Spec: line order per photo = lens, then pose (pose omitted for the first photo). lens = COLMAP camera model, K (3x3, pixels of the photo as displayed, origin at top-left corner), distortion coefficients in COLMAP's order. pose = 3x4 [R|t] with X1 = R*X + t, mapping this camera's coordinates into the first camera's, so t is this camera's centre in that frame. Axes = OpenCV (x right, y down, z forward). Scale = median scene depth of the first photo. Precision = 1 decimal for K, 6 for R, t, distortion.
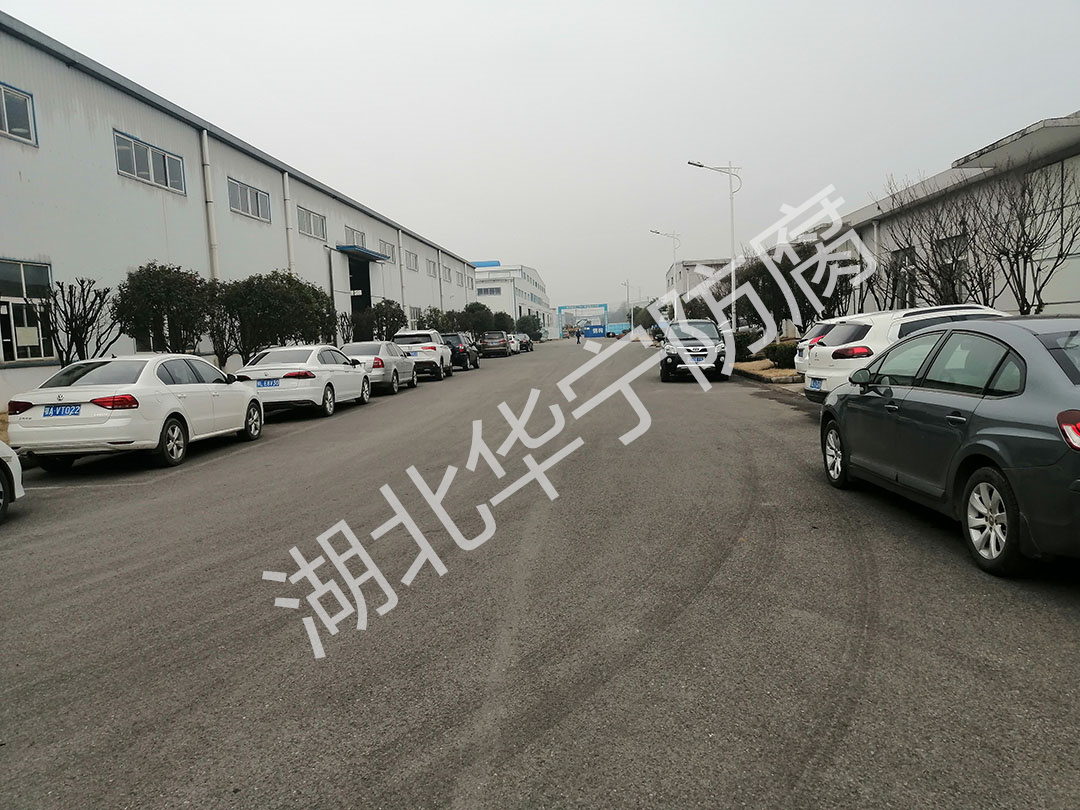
lens RADIAL K [[843.3, 0, 540.5], [0, 843.3, 406.6], [0, 0, 1]] dist [0.009006, -0.001147]
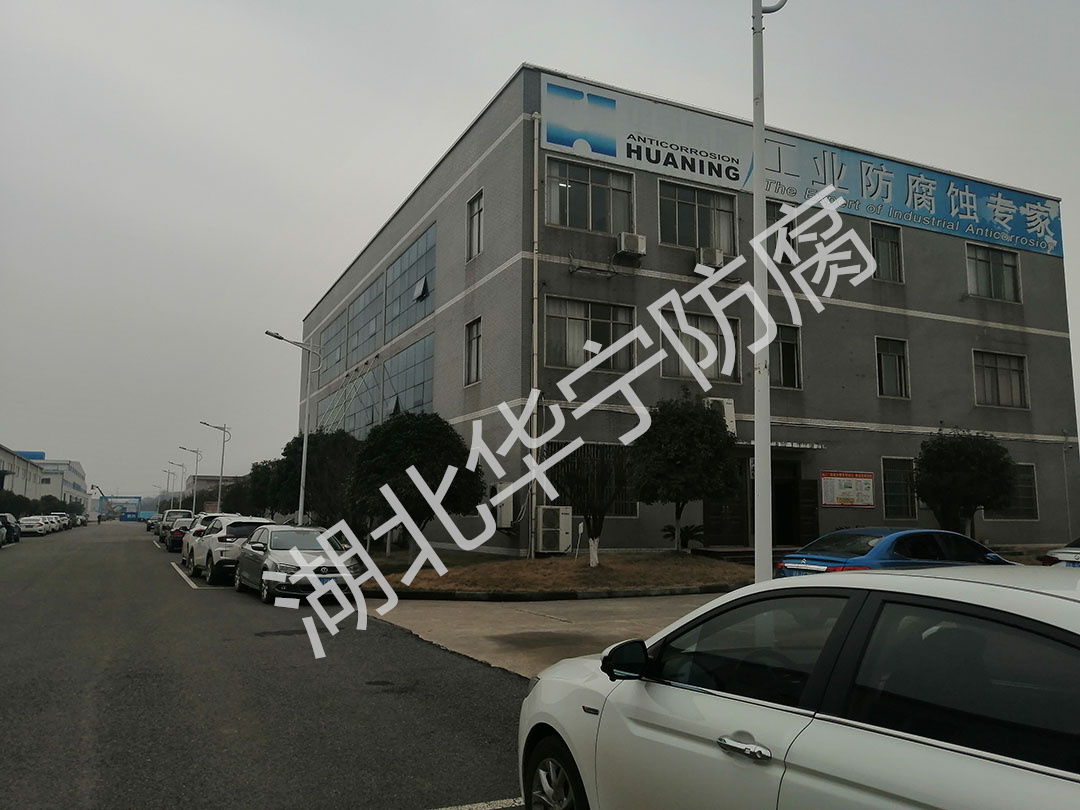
lens RADIAL K [[843.3, 0, 540.3], [0, 843.3, 405.3], [0, 0, 1]] dist [0.009006, -0.001147]
pose [[0.870226, 0.113547, 0.479389, -0.026133], [-0.000750, 0.973381, -0.229192, 0.039347], [-0.492653, 0.199089, 0.847146, -0.424787]]
